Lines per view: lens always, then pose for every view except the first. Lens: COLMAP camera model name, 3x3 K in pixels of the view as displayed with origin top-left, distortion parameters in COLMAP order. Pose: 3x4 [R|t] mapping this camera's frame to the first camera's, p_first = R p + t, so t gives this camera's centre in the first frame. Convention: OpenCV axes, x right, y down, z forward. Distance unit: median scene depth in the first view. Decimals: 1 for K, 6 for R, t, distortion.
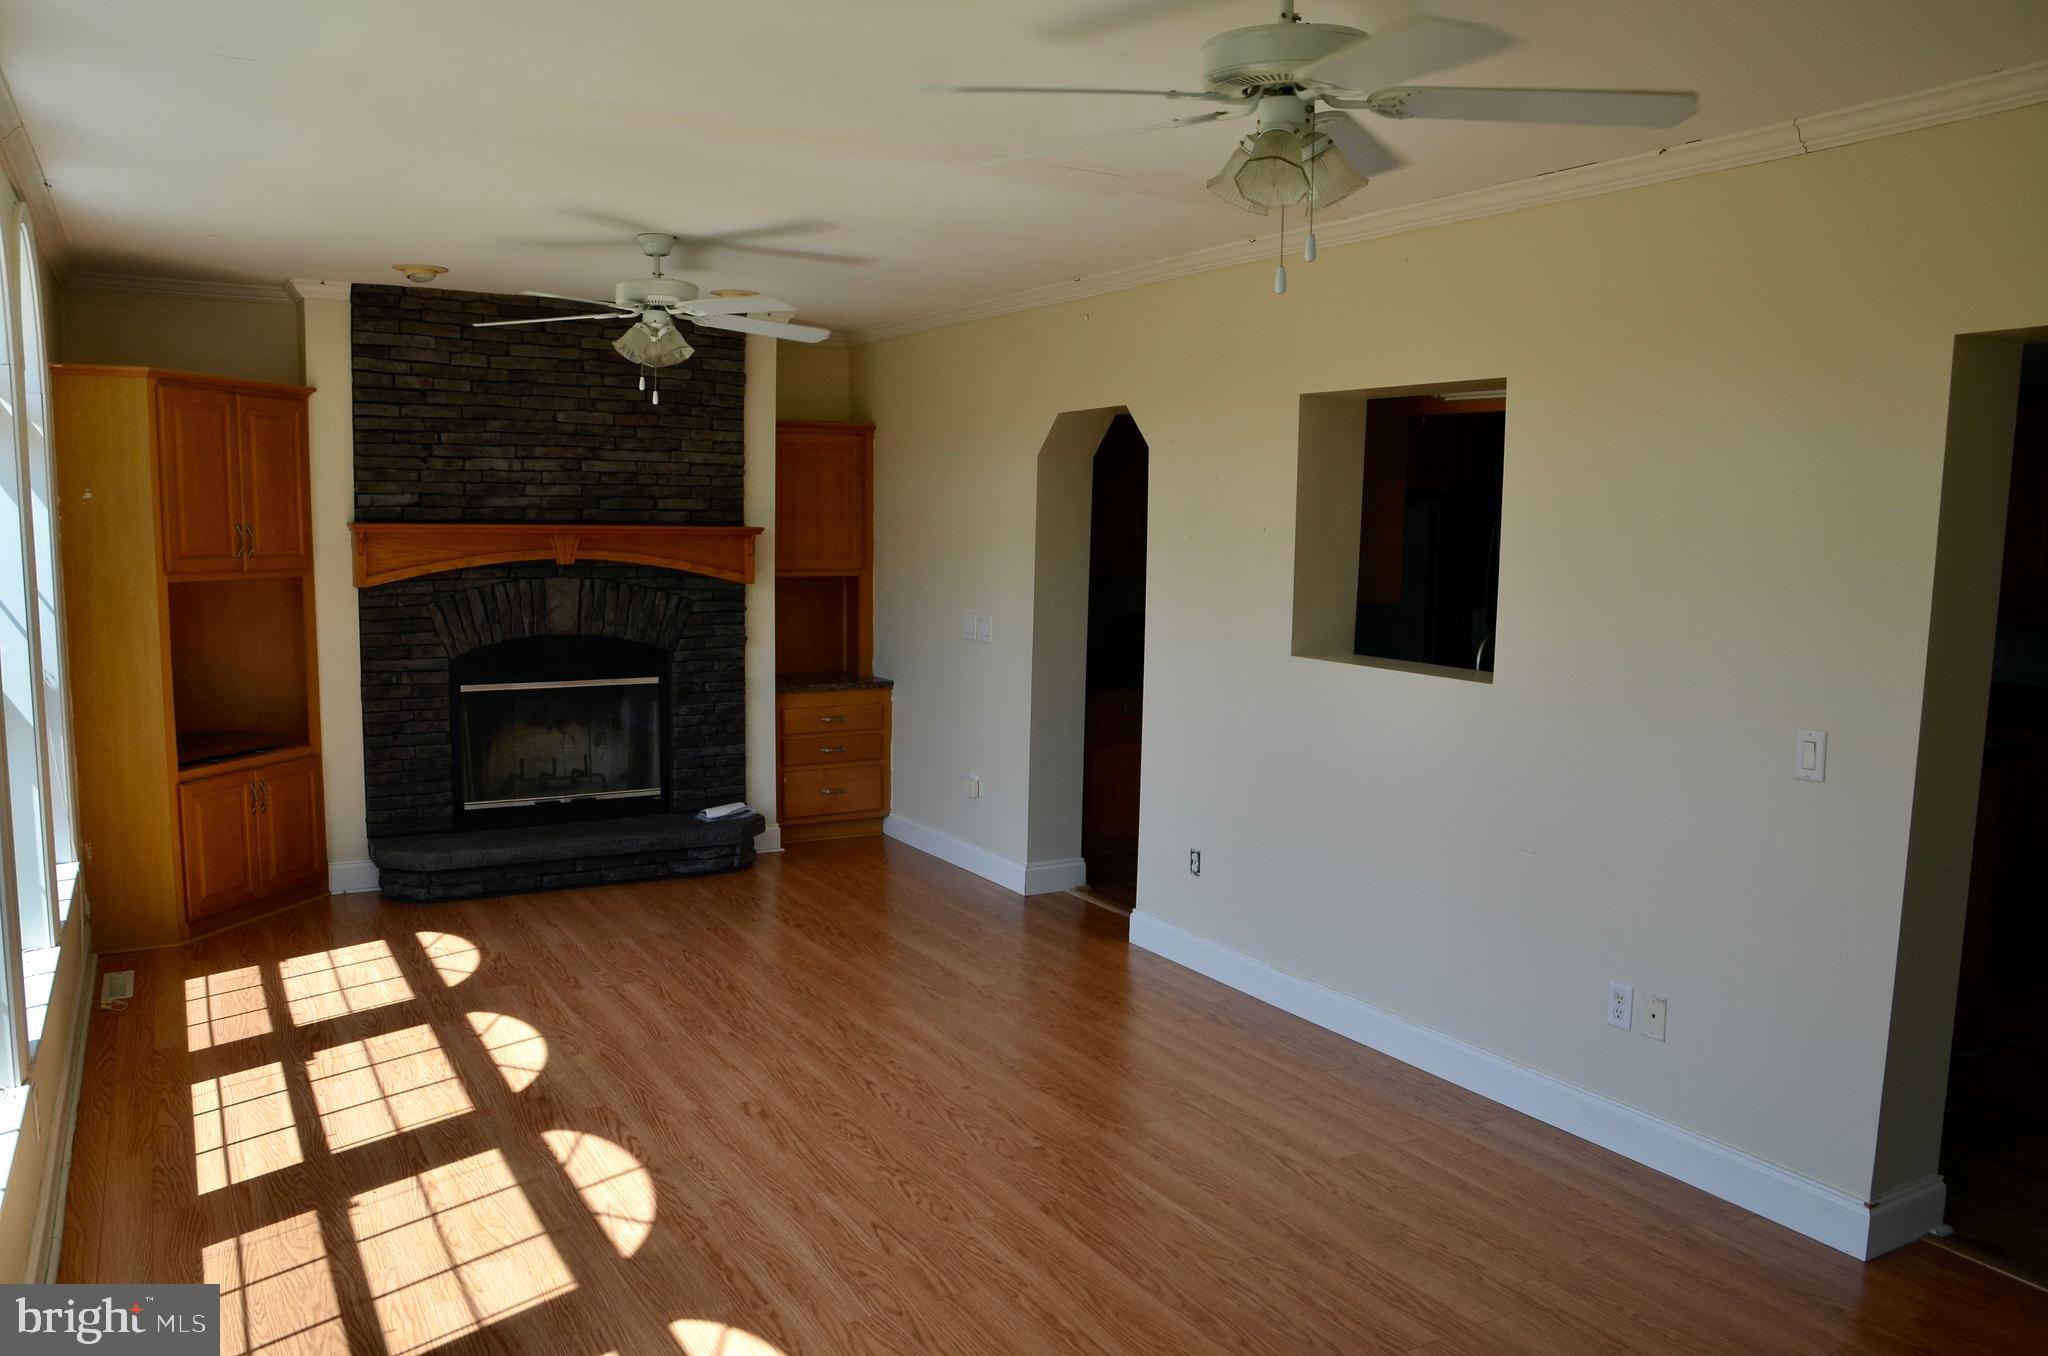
lens RADIAL K [[1528.2, 0, 1019.4], [0, 1528.2, 686.3], [0, 0, 1]] dist [-0.139930, 0.125773]
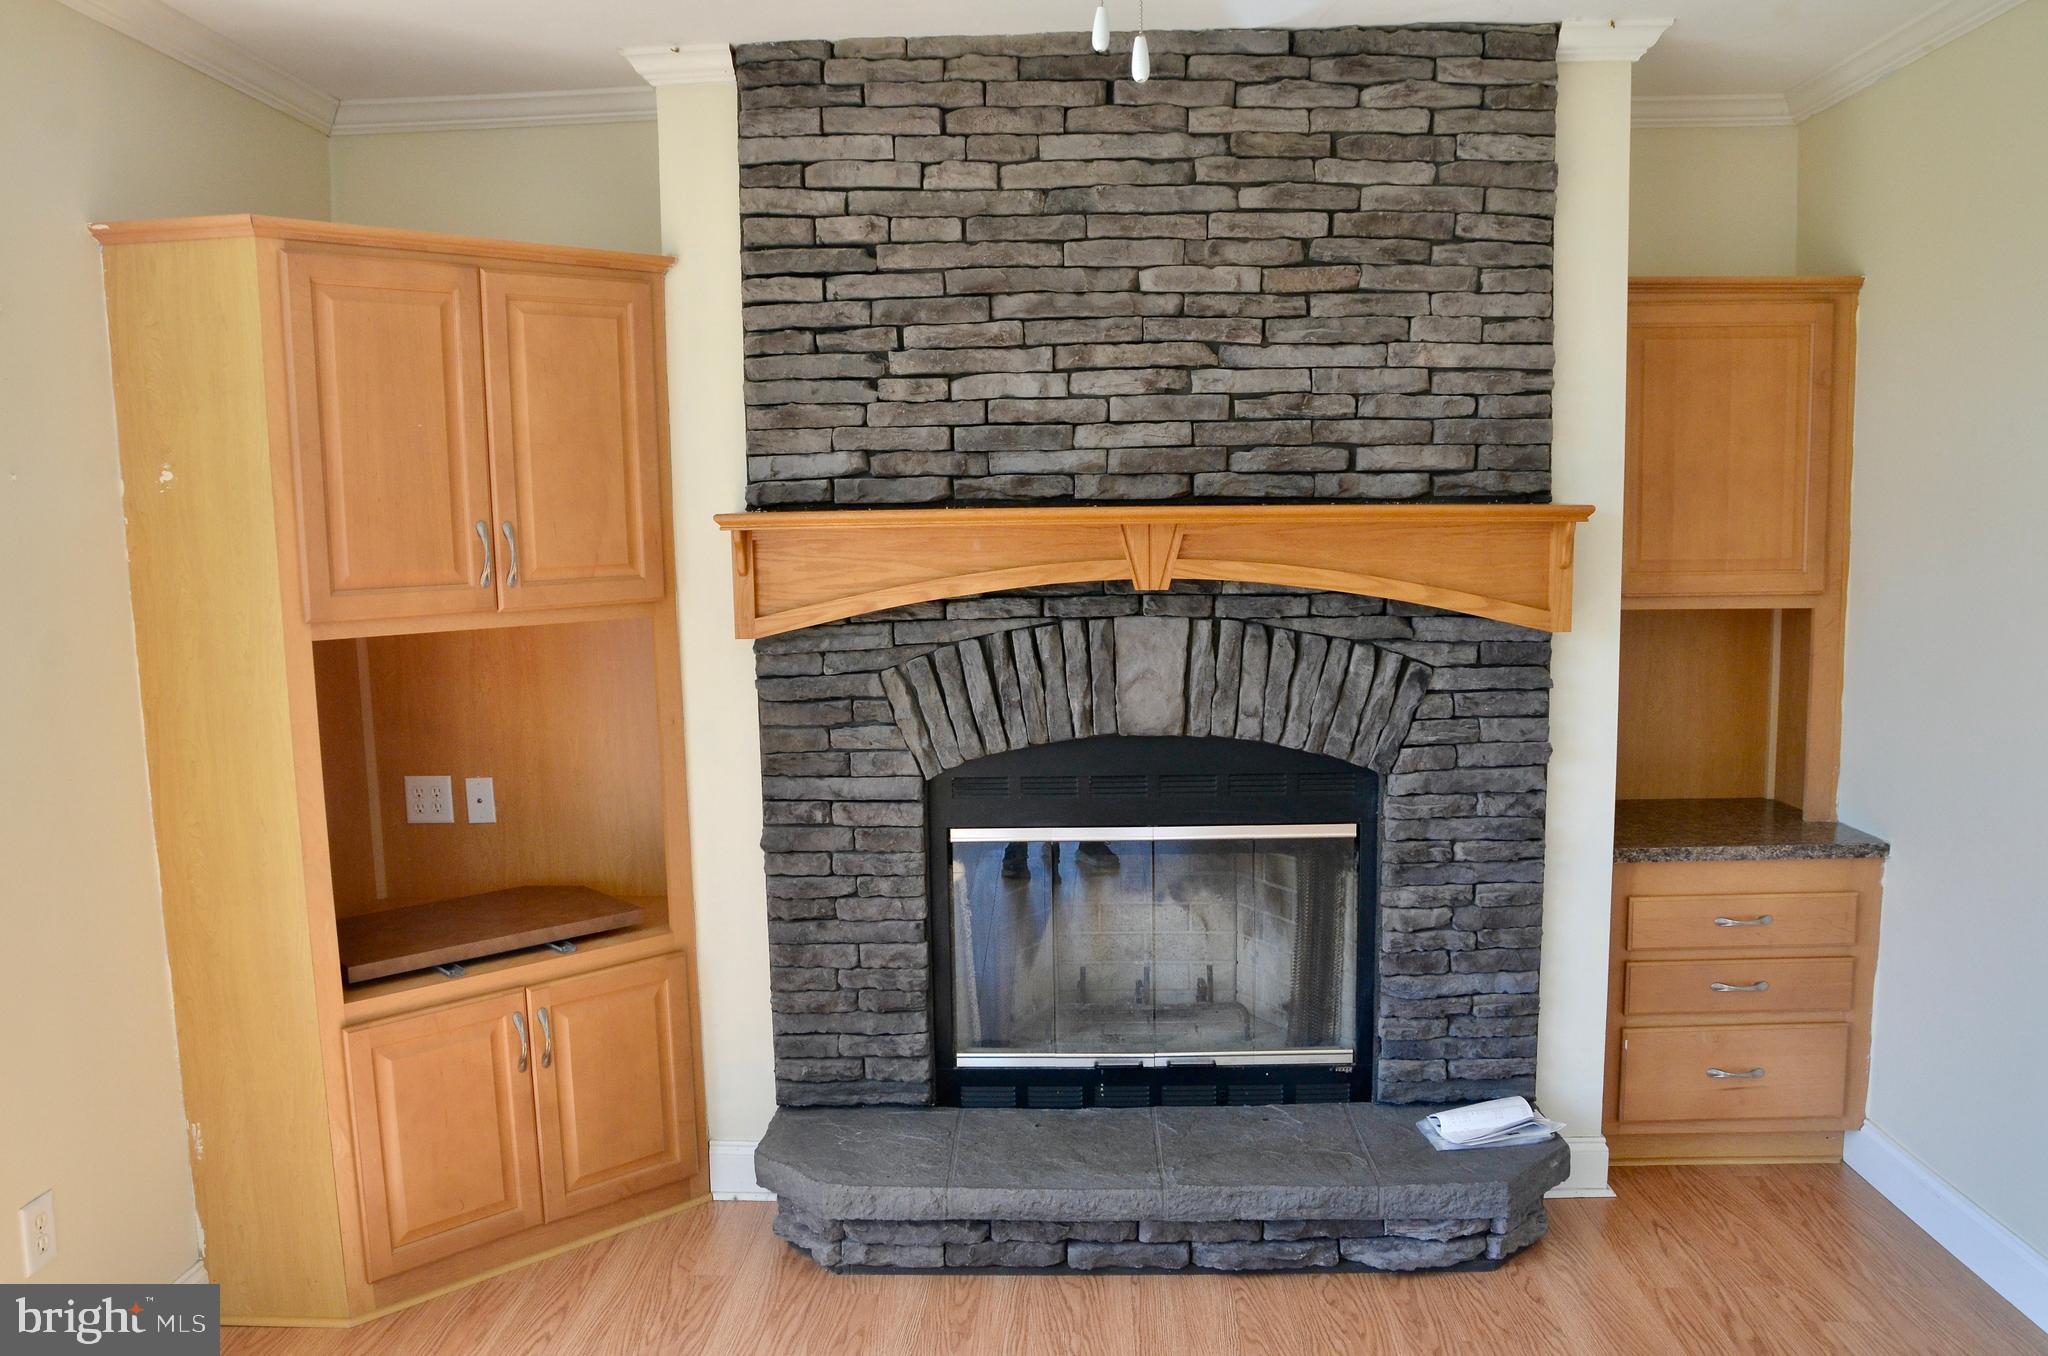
lens RADIAL K [[1477.3, 0, 1021.6], [0, 1477.3, 688.0], [0, 0, 1]] dist [-0.136337, 0.112533]
pose [[0.840356, 0.035313, -0.540883, -0.083080], [-0.028526, 0.999374, 0.020926, -0.058464], [0.541283, -0.002156, 0.840838, 0.586263]]
